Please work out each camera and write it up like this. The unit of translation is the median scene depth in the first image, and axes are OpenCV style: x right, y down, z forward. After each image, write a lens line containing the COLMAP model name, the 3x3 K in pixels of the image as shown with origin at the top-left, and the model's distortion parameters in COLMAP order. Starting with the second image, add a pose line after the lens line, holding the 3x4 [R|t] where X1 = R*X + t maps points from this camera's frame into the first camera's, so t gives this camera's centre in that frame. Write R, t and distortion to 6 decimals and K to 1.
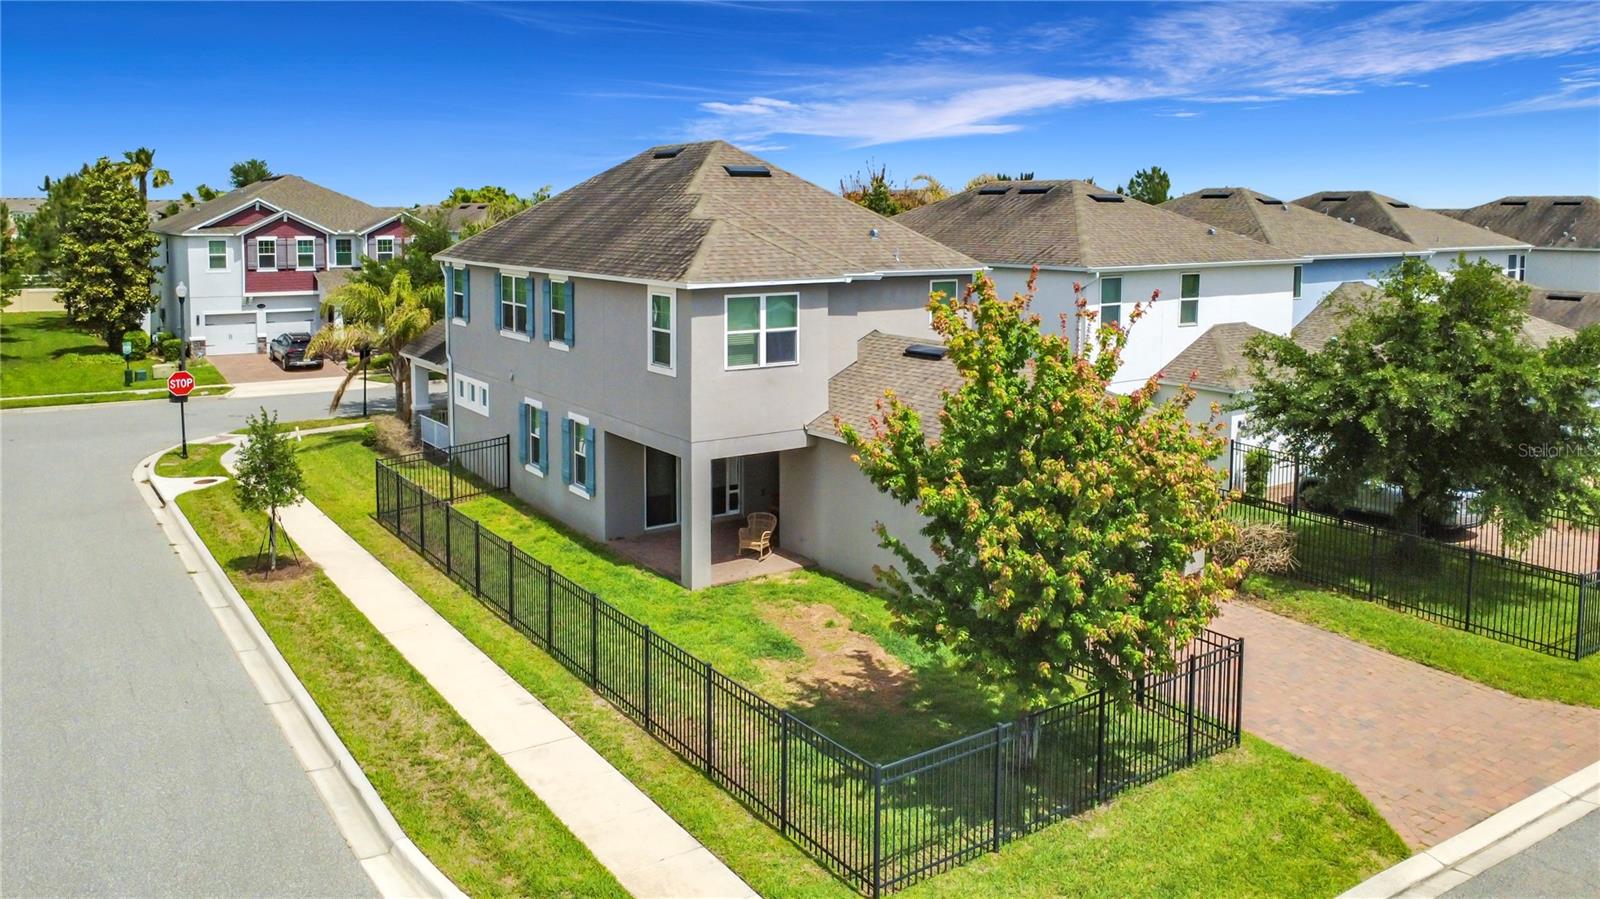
lens RADIAL K [[1204.1, 0, 779.0], [0, 1204.1, 306.3], [0, 0, 1]] dist [0.005028, -0.009078]
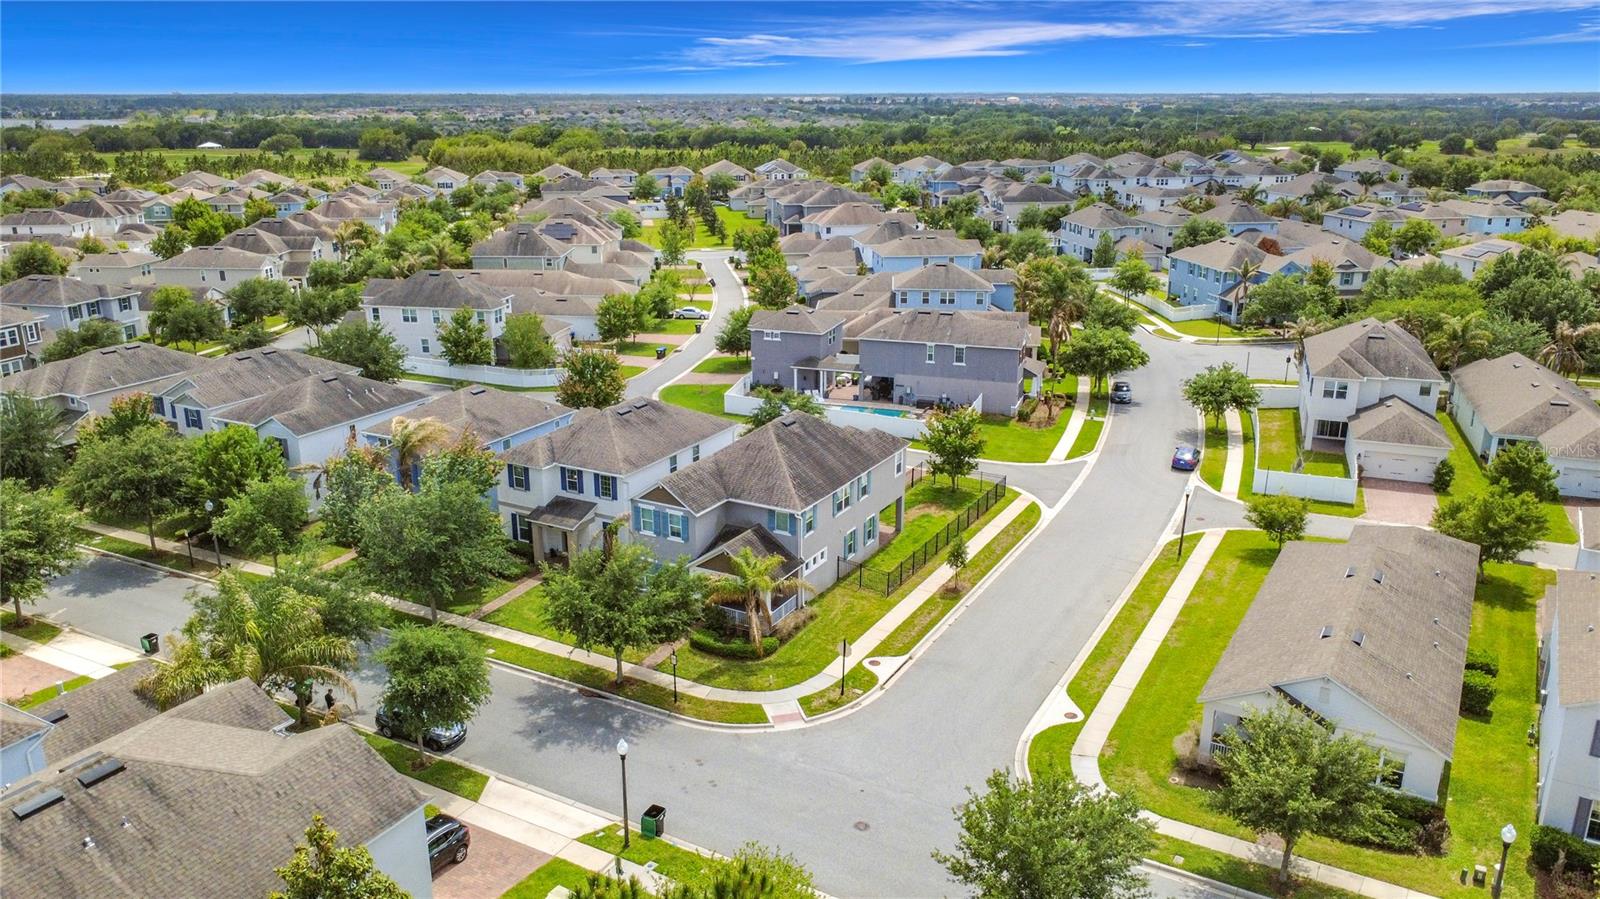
lens RADIAL K [[1167.1, 0, 797.0], [0, 1167.1, 453.6], [0, 0, 1]] dist [-0.002983, 0.001116]
pose [[-0.458678, -0.267507, 0.847381, -2.553971], [0.069744, 0.939831, 0.334445, -1.042611], [-0.885861, 0.212502, -0.412423, 2.466225]]
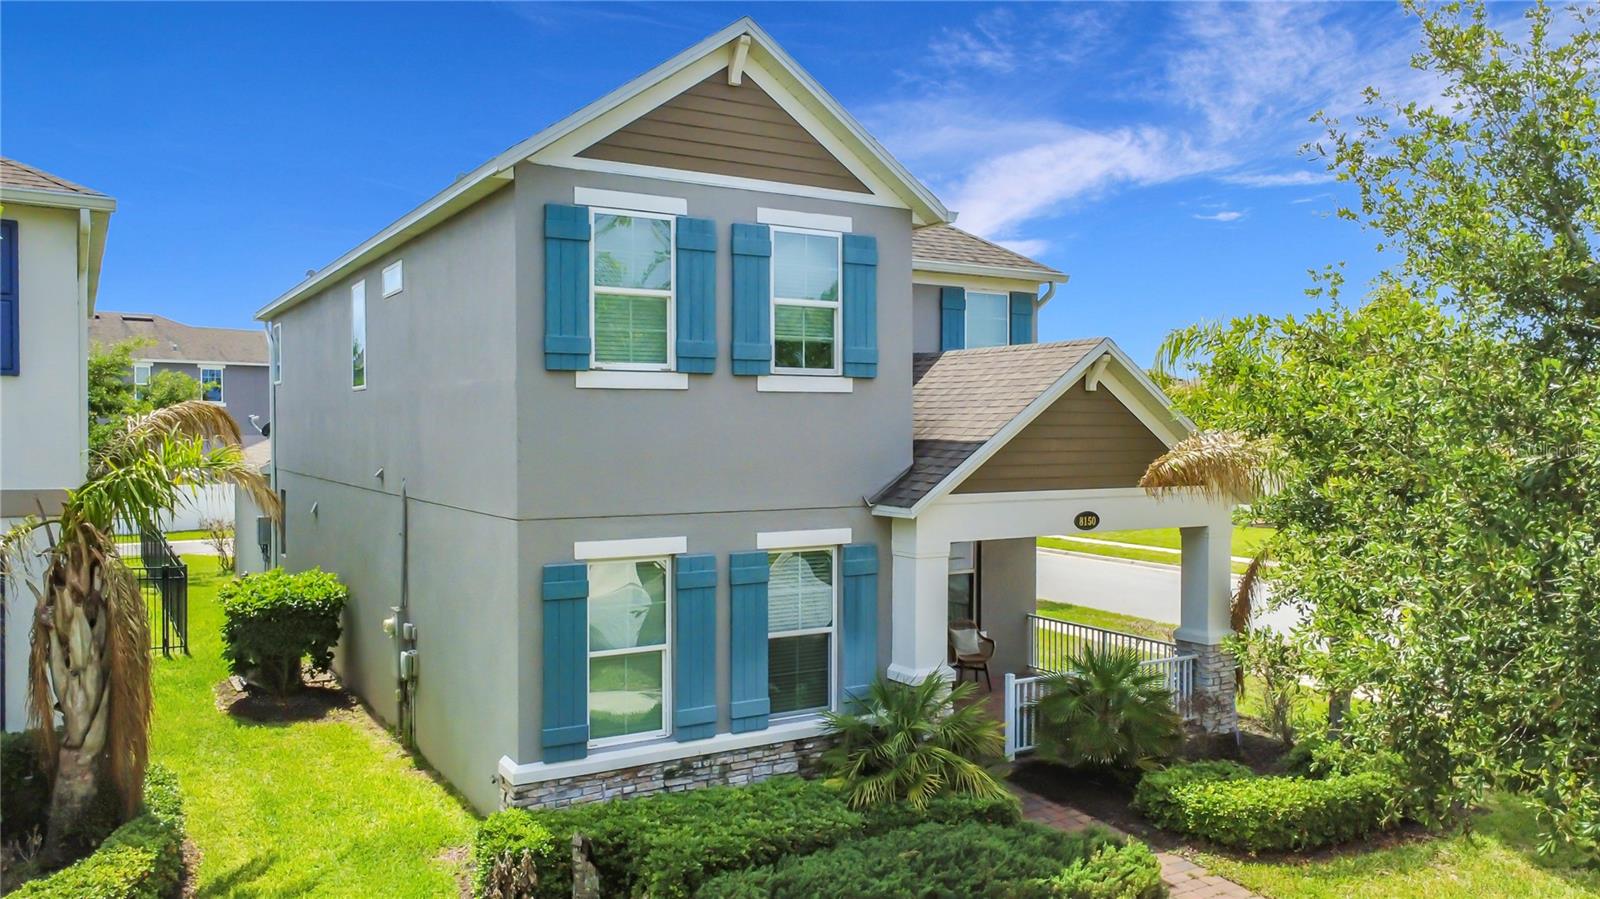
lens RADIAL K [[1167.1, 0, 797.0], [0, 1167.1, 453.6], [0, 0, 1]] dist [-0.002983, 0.001116]
pose [[-0.999247, -0.008349, 0.037893, -0.275520], [-0.004452, 0.994795, 0.101798, -0.023769], [-0.038546, 0.101552, -0.994083, 2.147221]]
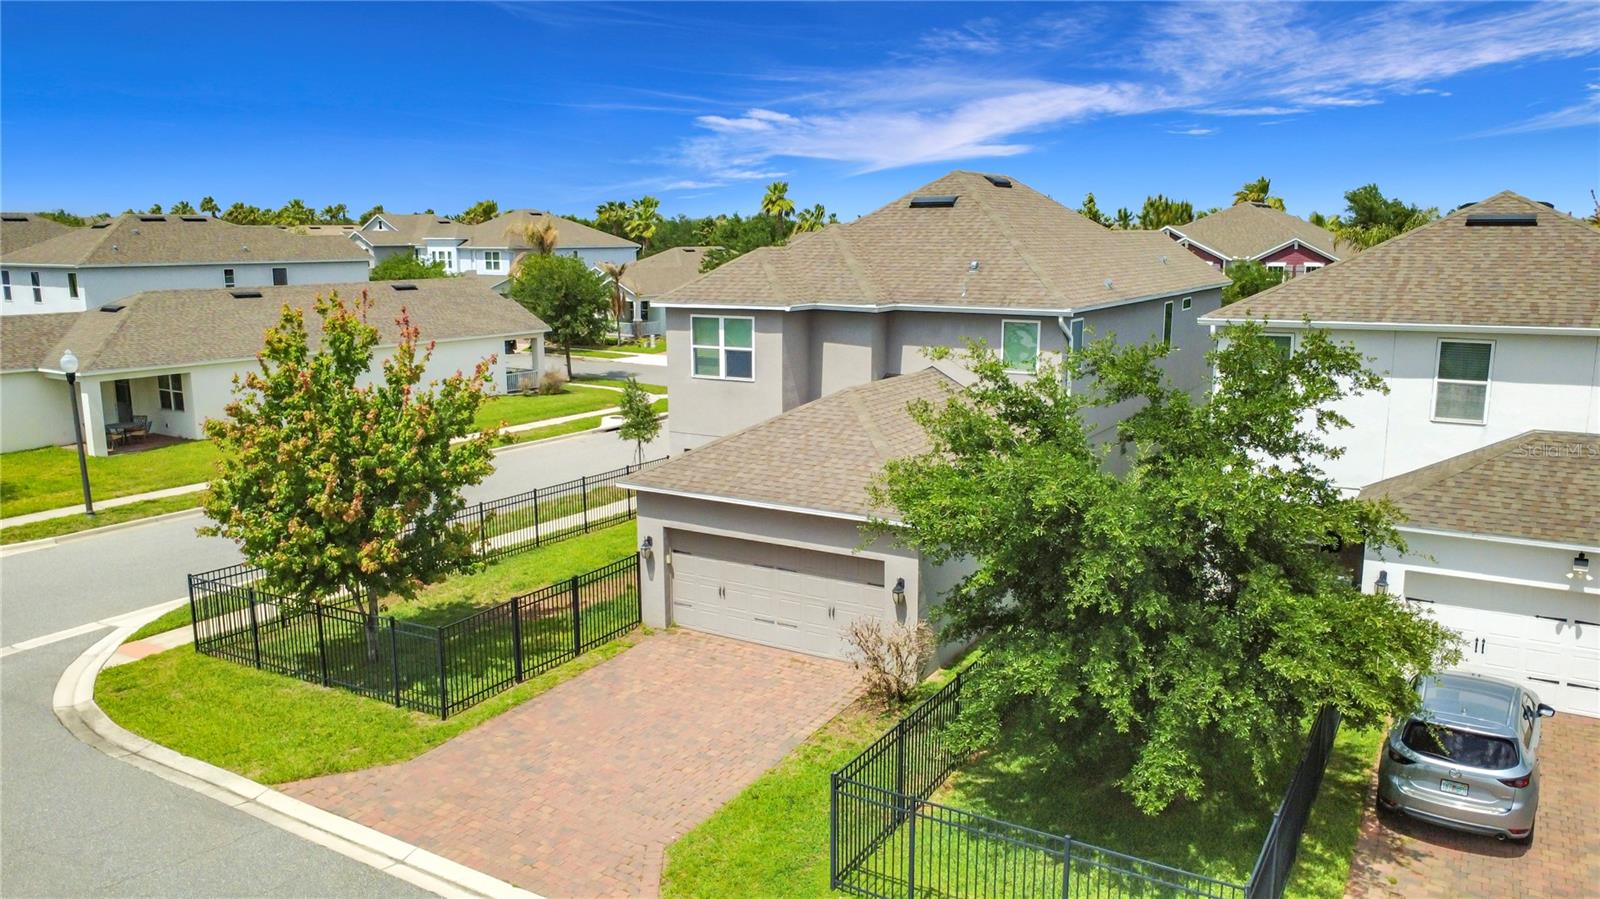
lens RADIAL K [[1171.5, 0, 798.2], [0, 1171.5, 459.6], [0, 0, 1]] dist [0.001615, -0.001047]
pose [[0.424730, 0.165831, -0.890002, 1.013122], [-0.066134, 0.986137, 0.152183, -0.048998], [0.902901, -0.005777, 0.429809, 0.565262]]
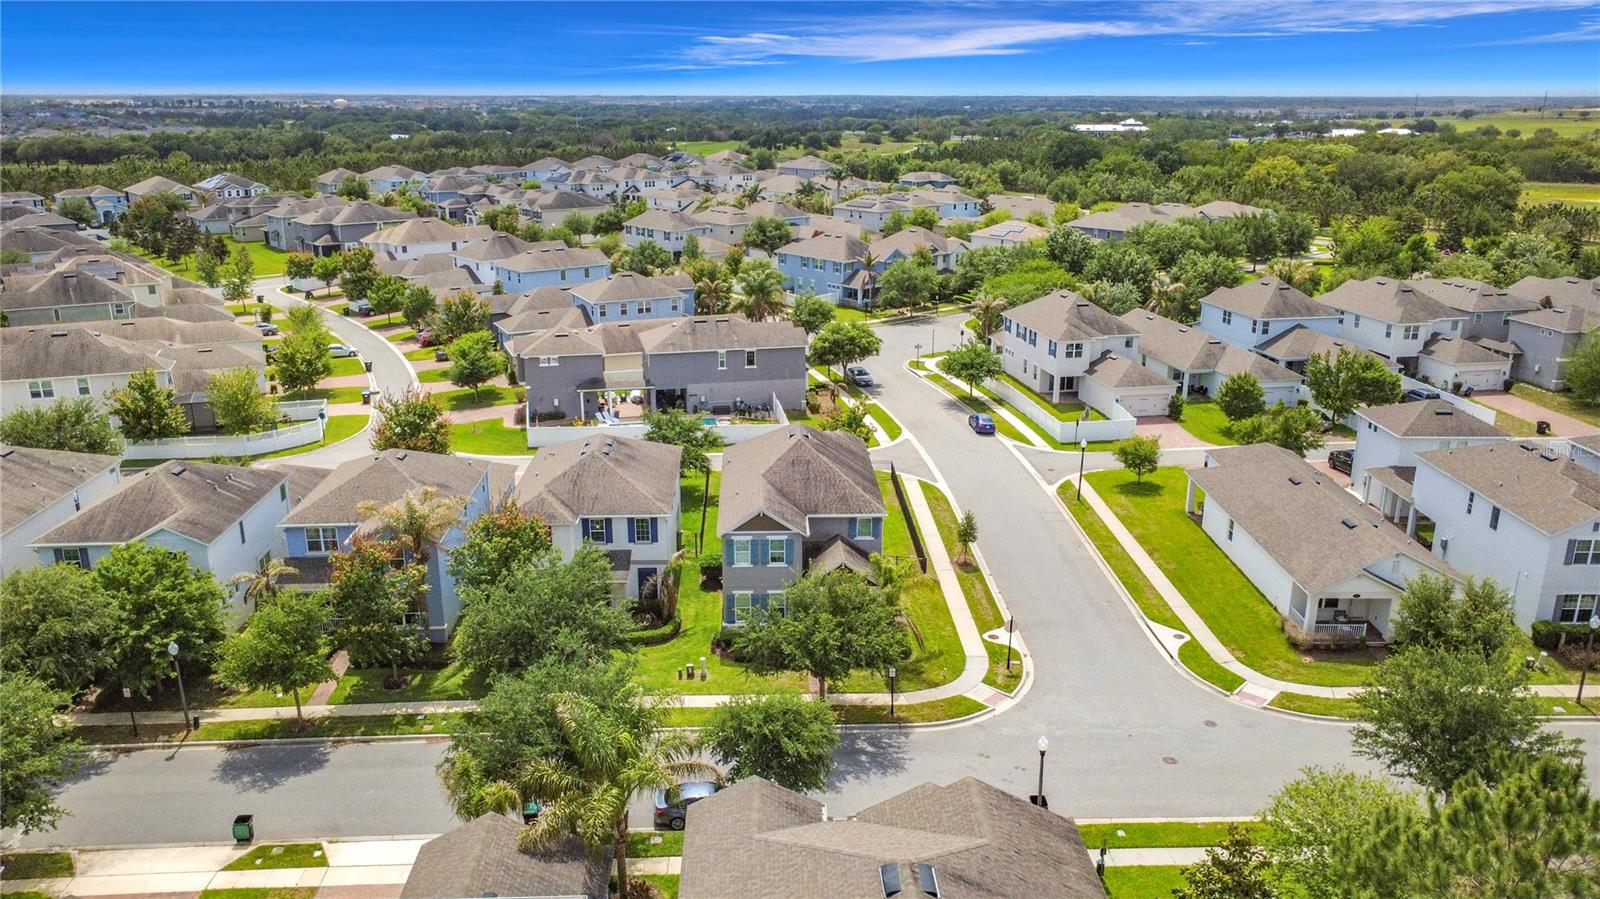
lens RADIAL K [[1171.5, 0, 798.2], [0, 1171.5, 459.6], [0, 0, 1]] dist [0.001615, -0.001047]
pose [[-0.852589, -0.161002, 0.497163, -1.550226], [0.036786, 0.930507, 0.364421, -1.162539], [-0.521286, 0.328990, -0.787418, 3.605902]]
